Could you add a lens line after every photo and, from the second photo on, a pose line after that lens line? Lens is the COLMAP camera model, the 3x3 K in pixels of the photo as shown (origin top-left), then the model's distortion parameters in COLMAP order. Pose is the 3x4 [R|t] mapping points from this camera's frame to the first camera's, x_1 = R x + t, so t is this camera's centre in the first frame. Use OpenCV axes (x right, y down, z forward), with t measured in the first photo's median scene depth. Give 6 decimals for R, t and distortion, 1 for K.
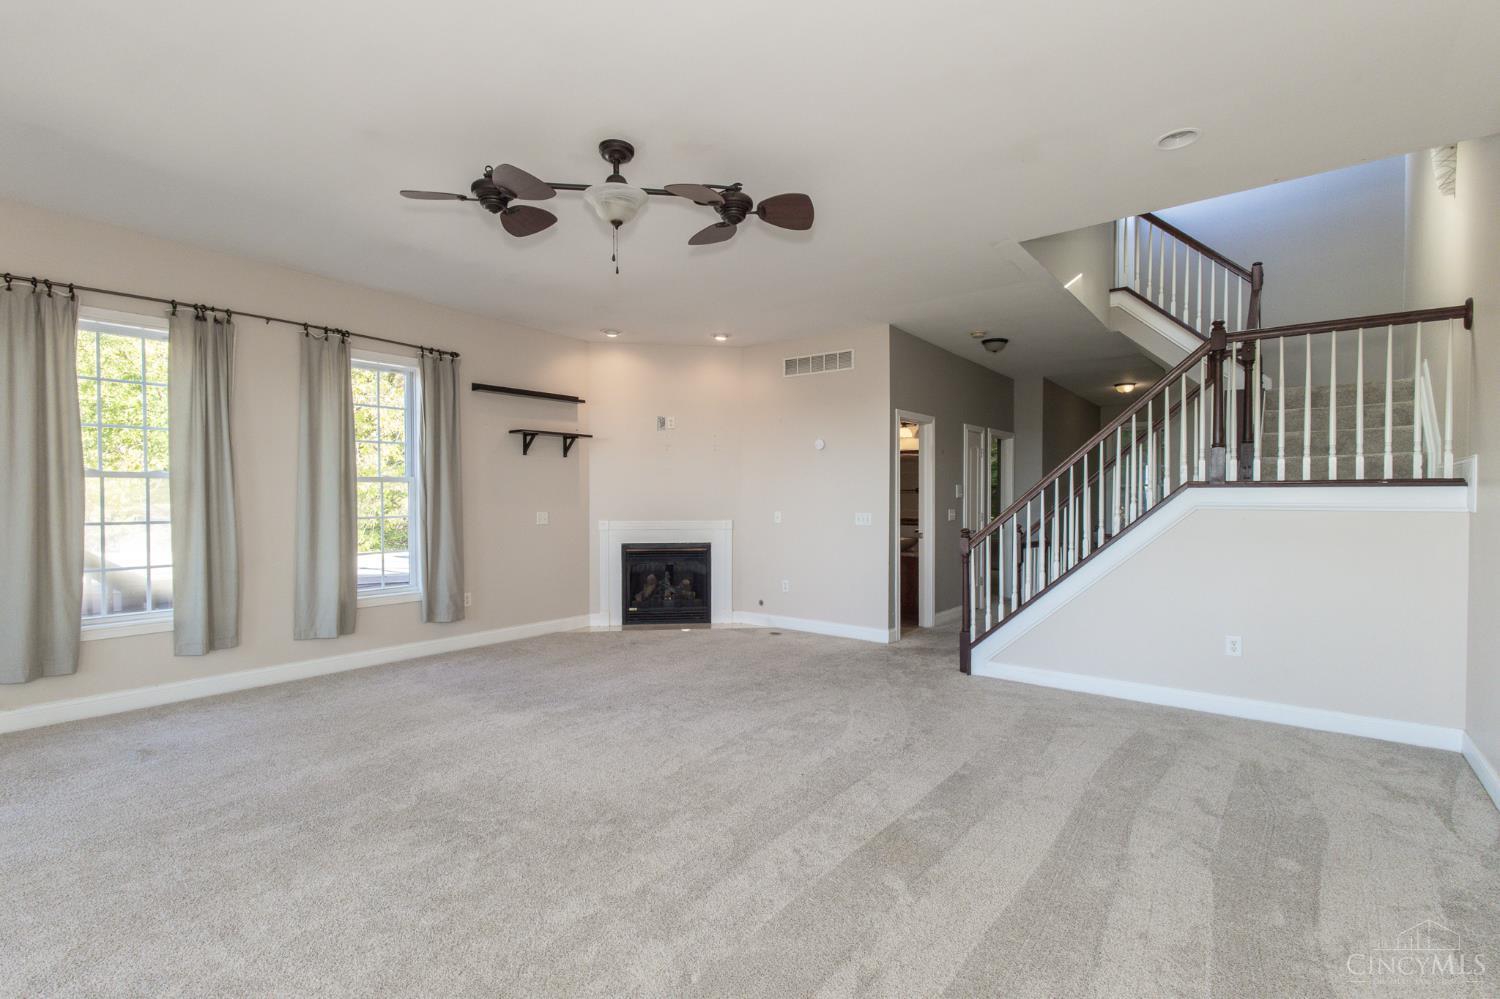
lens RADIAL K [[696.6, 0, 748.1], [0, 696.6, 504.4], [0, 0, 1]] dist [0.009761, 0.001666]
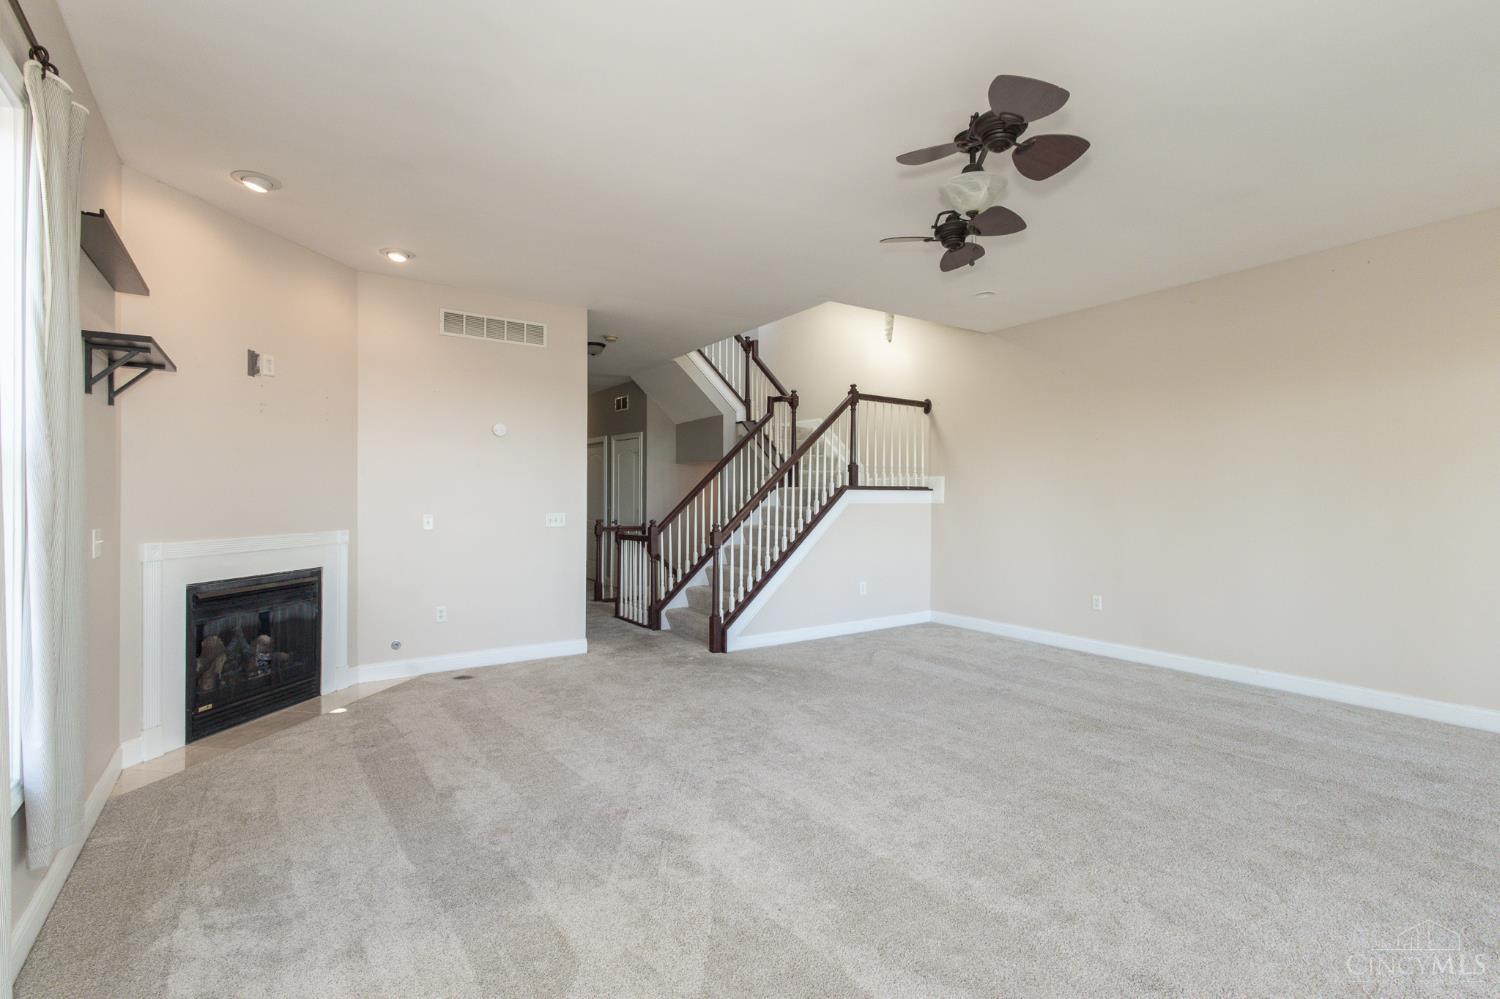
lens RADIAL K [[696.6, 0, 747.5], [0, 696.6, 499.1], [0, 0, 1]] dist [0.009761, 0.001666]
pose [[0.309814, -0.004401, 0.950787, -0.578981], [0.006157, 0.999978, 0.002623, -0.005860], [-0.950777, 0.005041, 0.309835, 0.479307]]
